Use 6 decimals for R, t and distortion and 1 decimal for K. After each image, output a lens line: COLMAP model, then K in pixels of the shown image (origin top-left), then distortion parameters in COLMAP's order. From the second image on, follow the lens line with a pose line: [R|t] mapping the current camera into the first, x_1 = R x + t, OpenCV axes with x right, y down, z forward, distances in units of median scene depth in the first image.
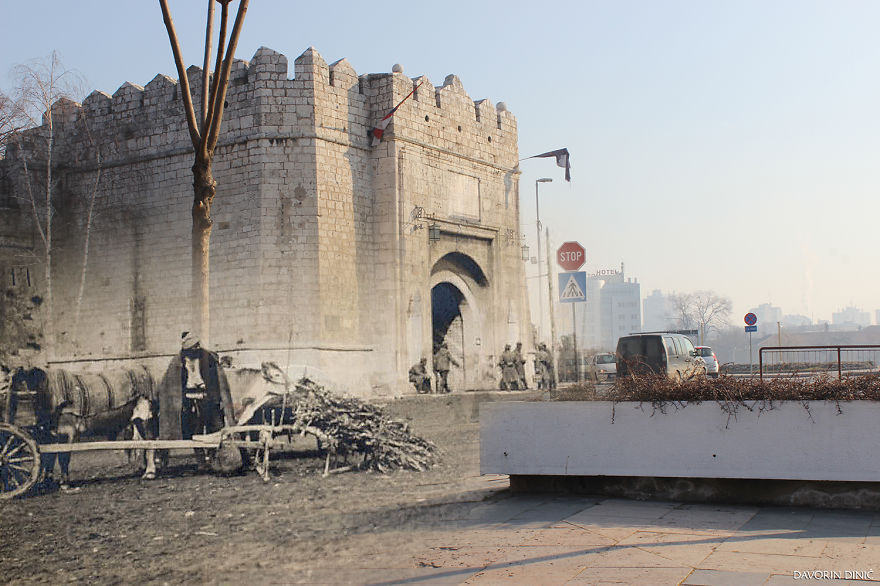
lens RADIAL K [[1192.0, 0, 440.0], [0, 1192.0, 293.0], [0, 0, 1]] dist [-0.004510, -0.010301]
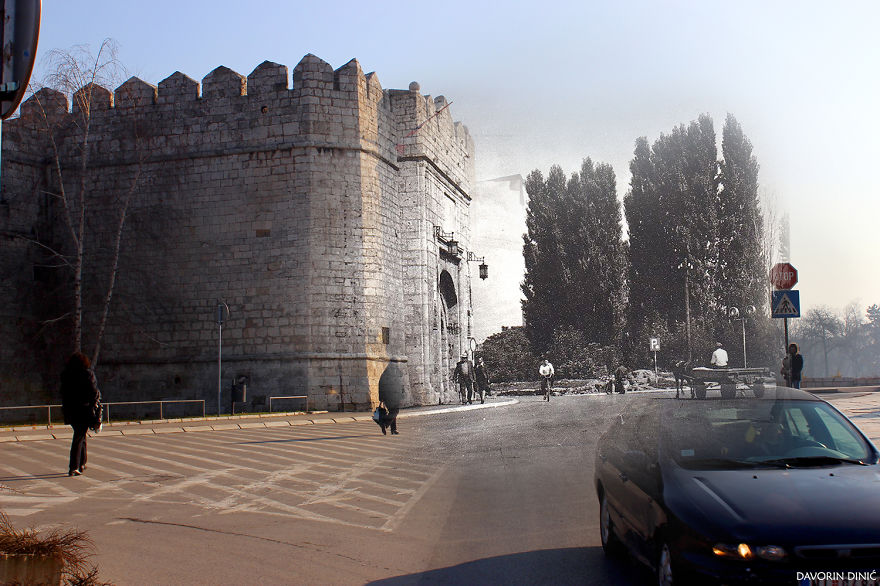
lens RADIAL K [[1192.0, 0, 440.0], [0, 1192.0, 293.0], [0, 0, 1]] dist [-0.004510, -0.010301]
pose [[0.953427, 0.029916, 0.300137, -0.326643], [-0.024015, 0.999439, -0.023332, 0.011156], [-0.300667, 0.015038, 0.953611, 0.029310]]
